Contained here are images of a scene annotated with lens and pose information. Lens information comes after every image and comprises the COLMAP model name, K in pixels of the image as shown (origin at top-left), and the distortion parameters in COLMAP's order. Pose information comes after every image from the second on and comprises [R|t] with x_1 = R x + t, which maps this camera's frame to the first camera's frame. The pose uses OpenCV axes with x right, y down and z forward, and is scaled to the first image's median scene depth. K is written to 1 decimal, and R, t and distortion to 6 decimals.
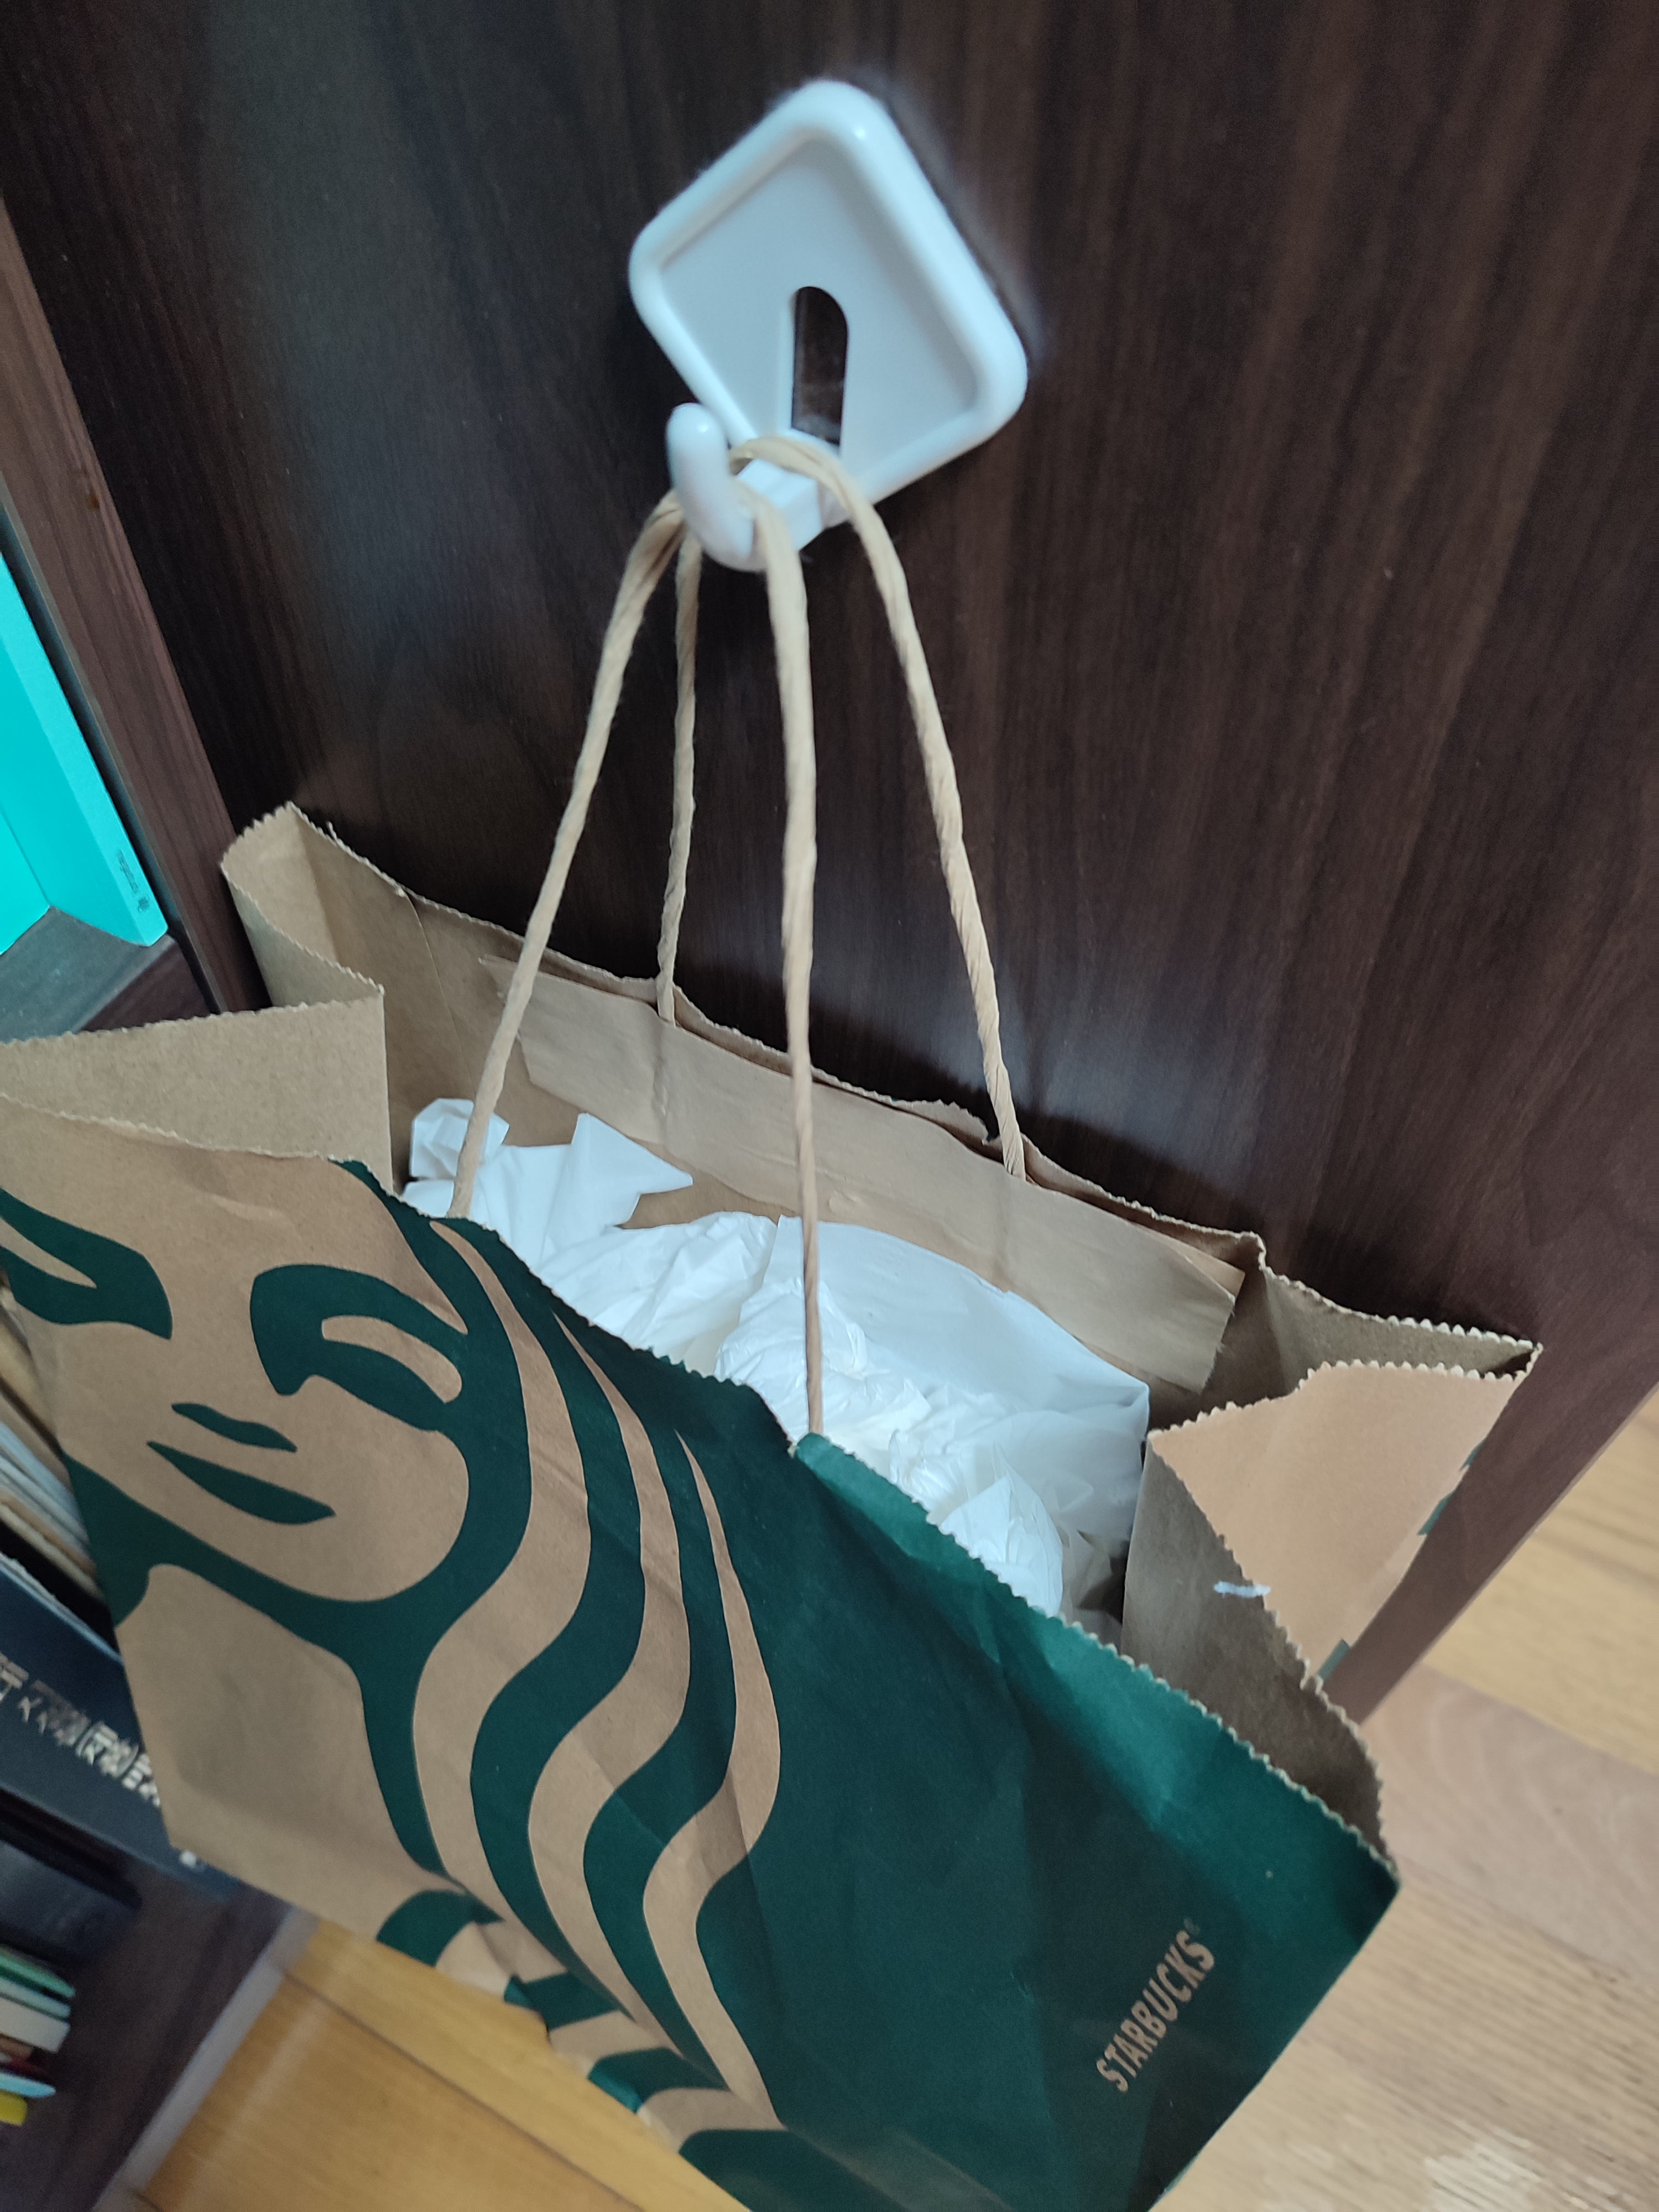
lens RADIAL K [[1623.6, 0, 833.1], [0, 1623.6, 1105.5], [0, 0, 1]] dist [-0.011457, -0.001207]
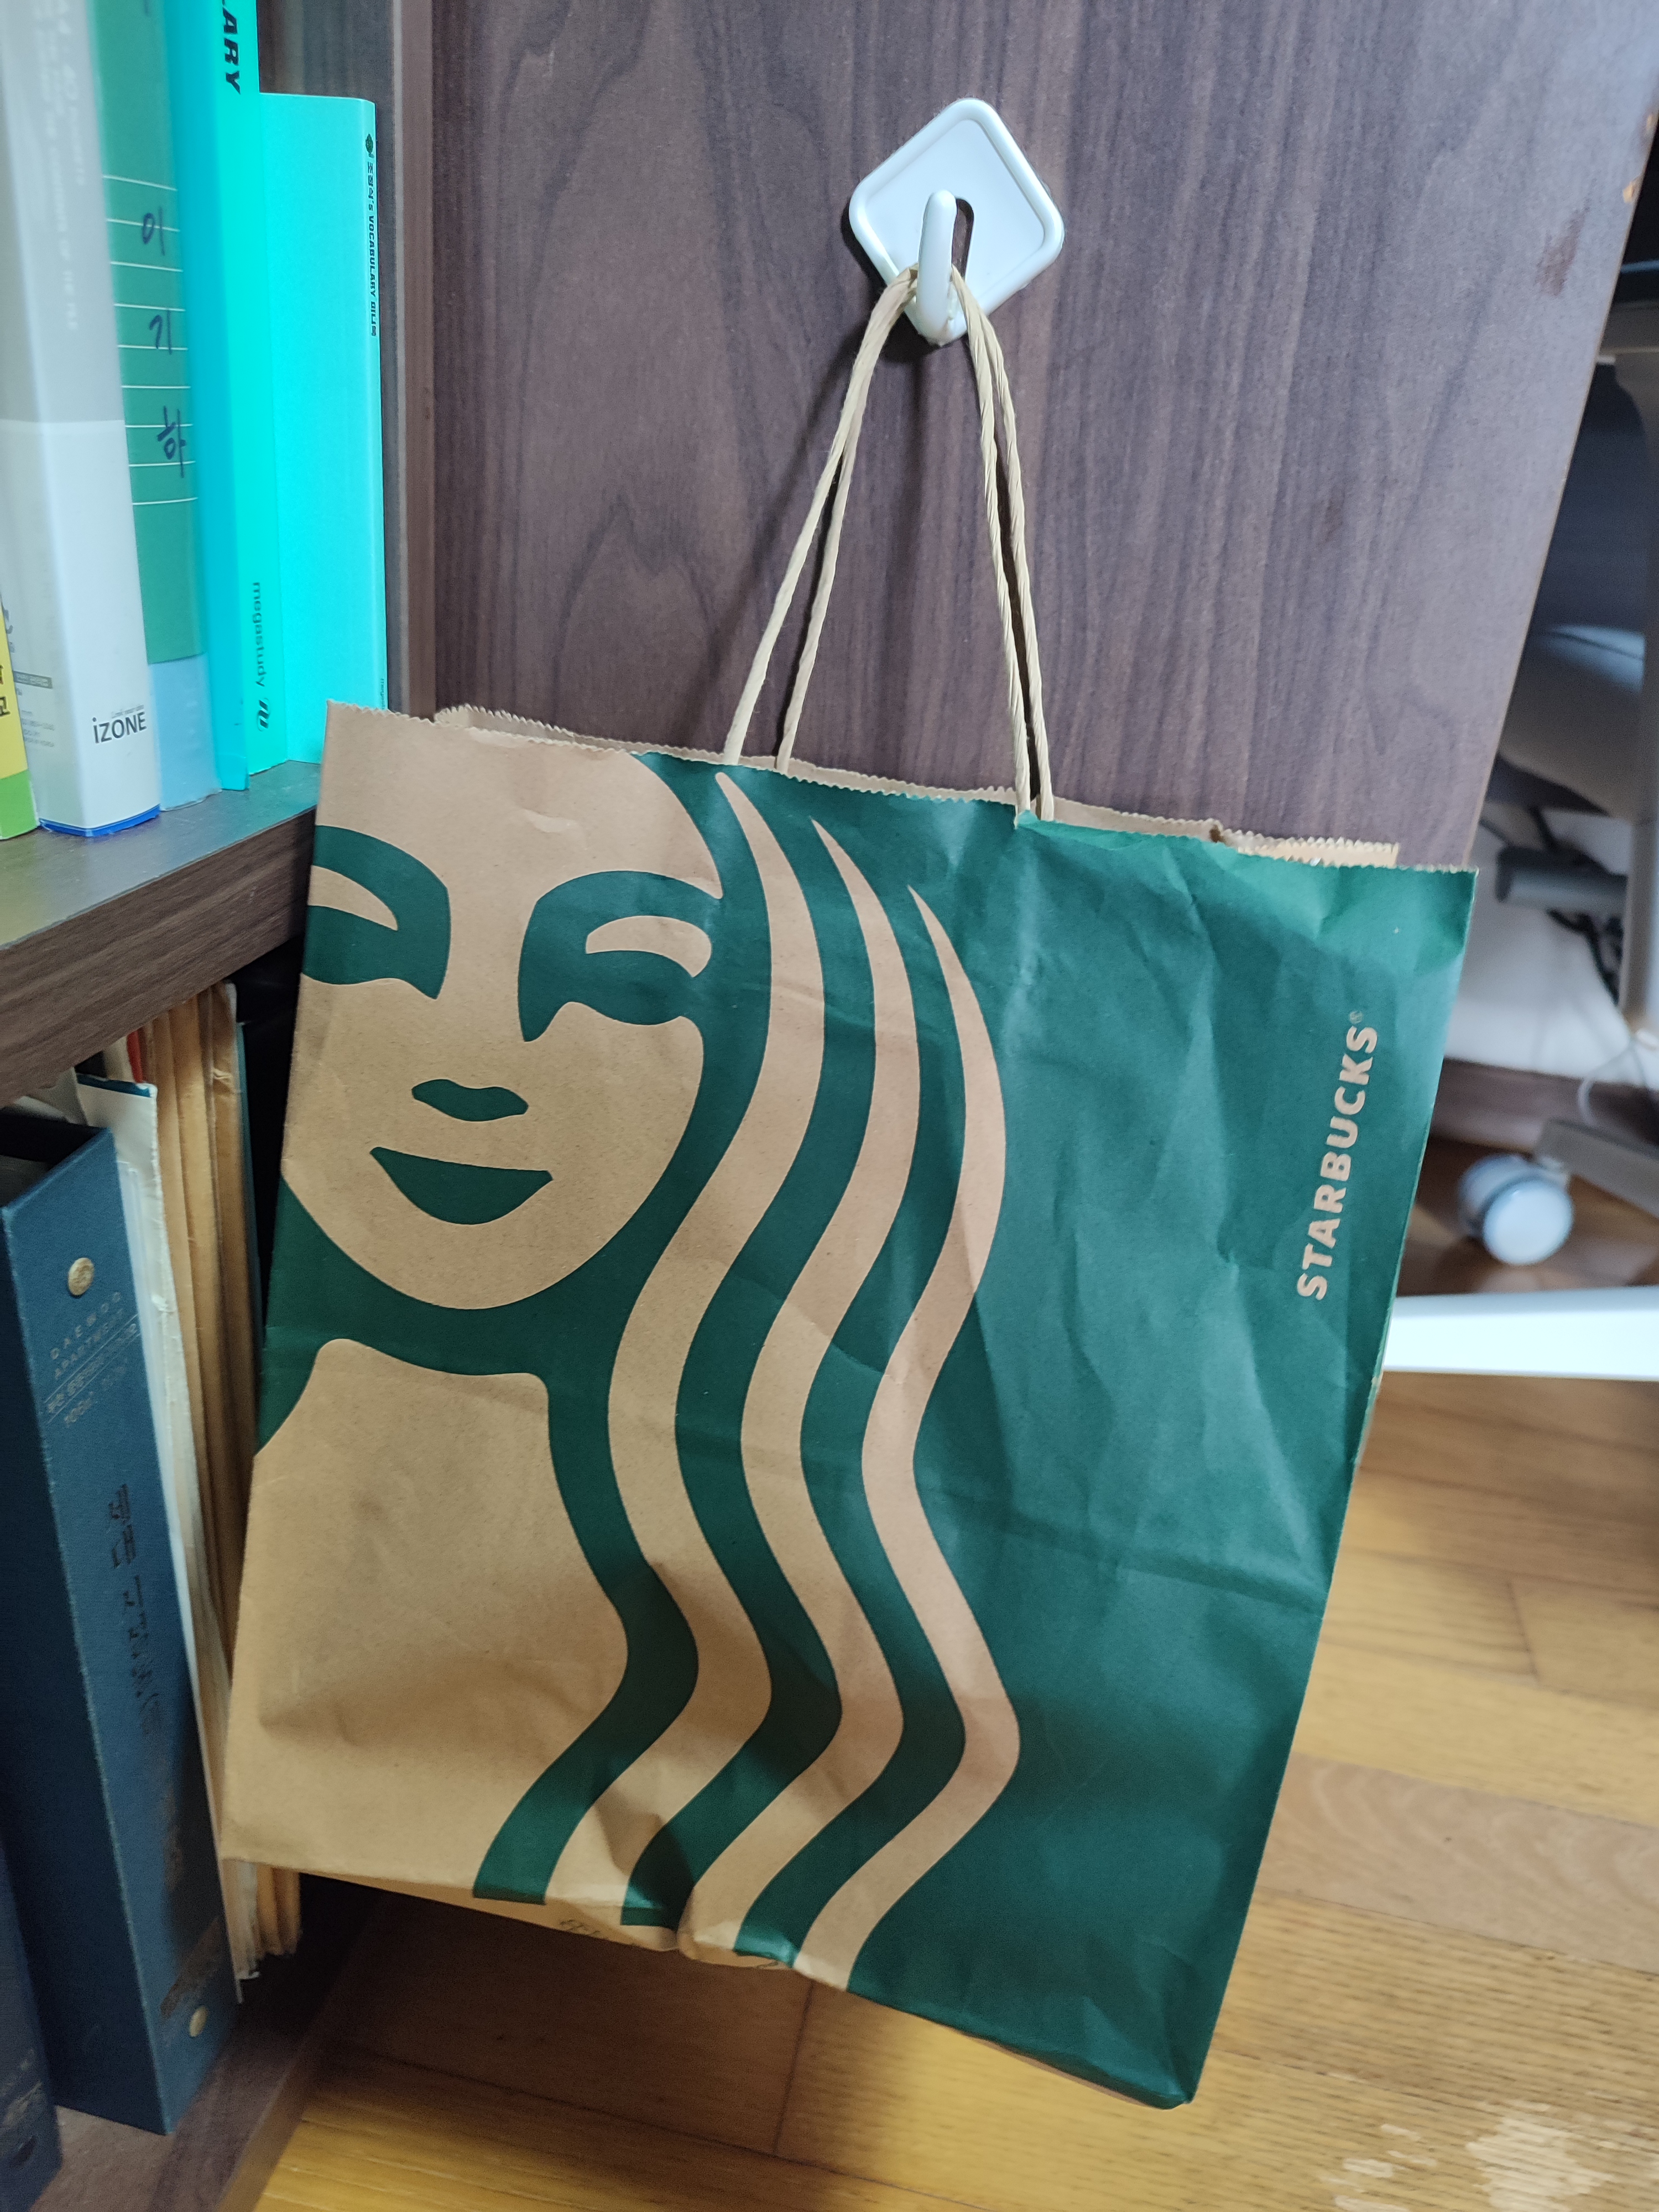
lens RADIAL K [[1623.6, 0, 829.1], [0, 1623.6, 1103.1], [0, 0, 1]] dist [-0.011457, -0.001207]
pose [[0.952354, -0.051334, 0.300644, -0.710602], [0.184181, 0.882502, -0.432745, 1.148863], [-0.243105, 0.467499, 0.849909, -0.132296]]
